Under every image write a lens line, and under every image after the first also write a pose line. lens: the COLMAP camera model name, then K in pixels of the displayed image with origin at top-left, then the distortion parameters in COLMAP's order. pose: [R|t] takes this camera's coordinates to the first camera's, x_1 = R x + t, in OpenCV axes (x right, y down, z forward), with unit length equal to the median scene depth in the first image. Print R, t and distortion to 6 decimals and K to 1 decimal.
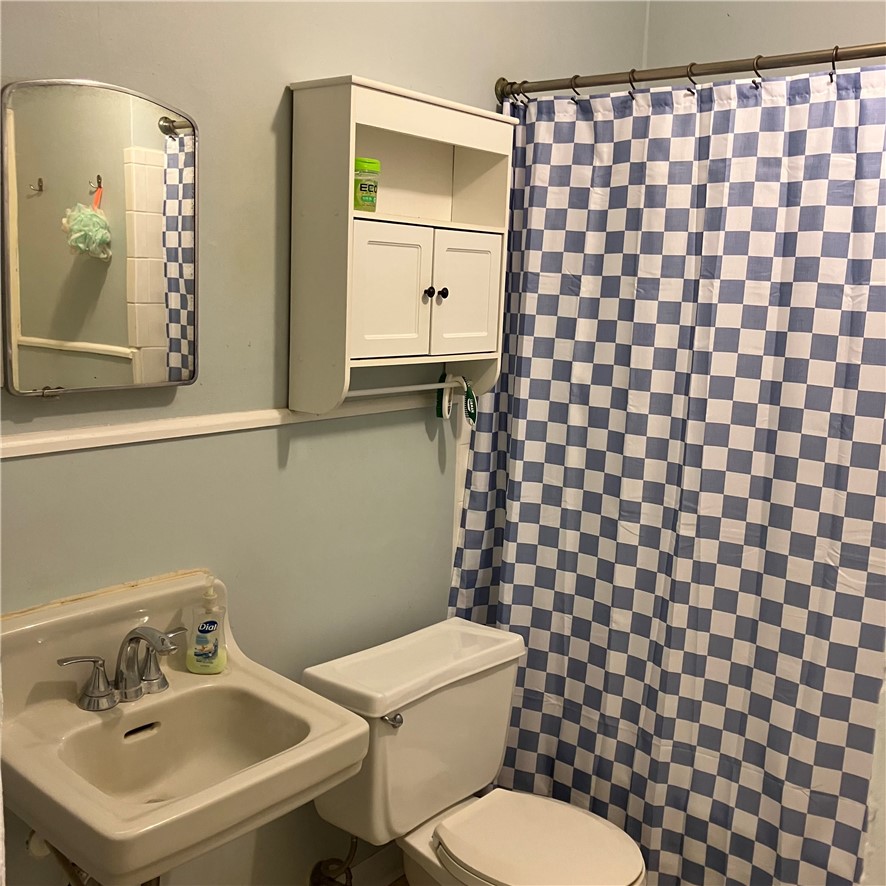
lens RADIAL K [[959.7, 0, 443.0], [0, 959.7, 443.0], [0, 0, 1]] dist [0.006717, -0.010051]
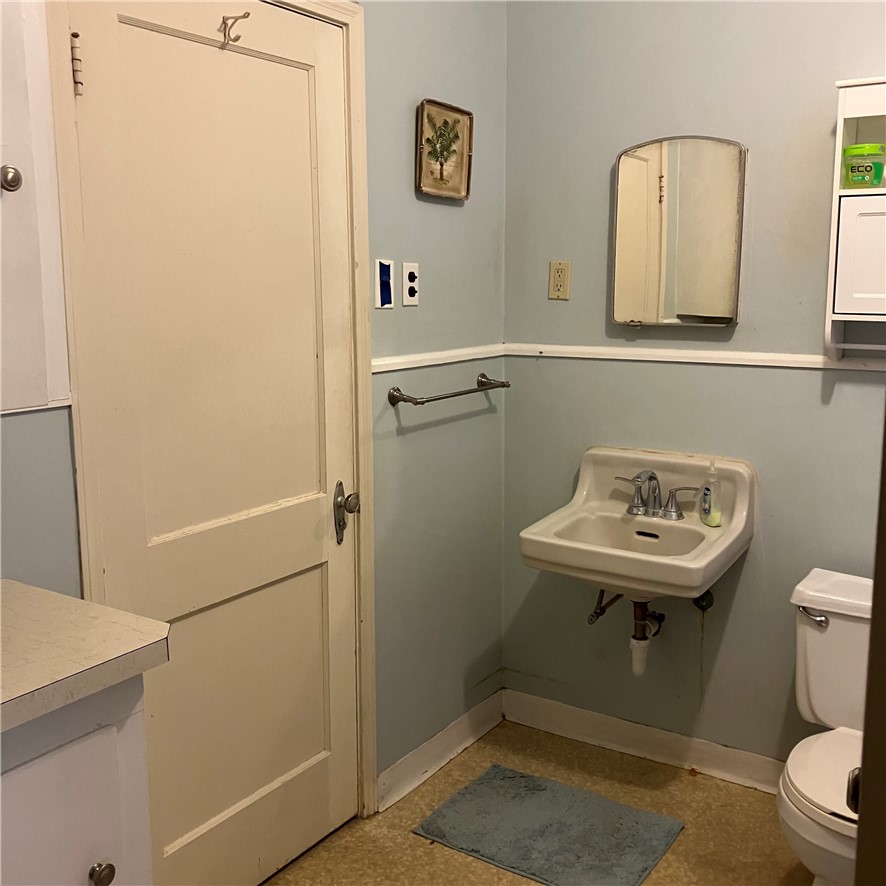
lens RADIAL K [[959.7, 0, 443.0], [0, 959.7, 443.0], [0, 0, 1]] dist [0.006717, -0.010051]
pose [[0.047223, 0.121114, -0.991515, 1.157758], [-0.162857, 0.980274, 0.111984, 0.018788], [0.985519, 0.156187, 0.066015, 0.482049]]
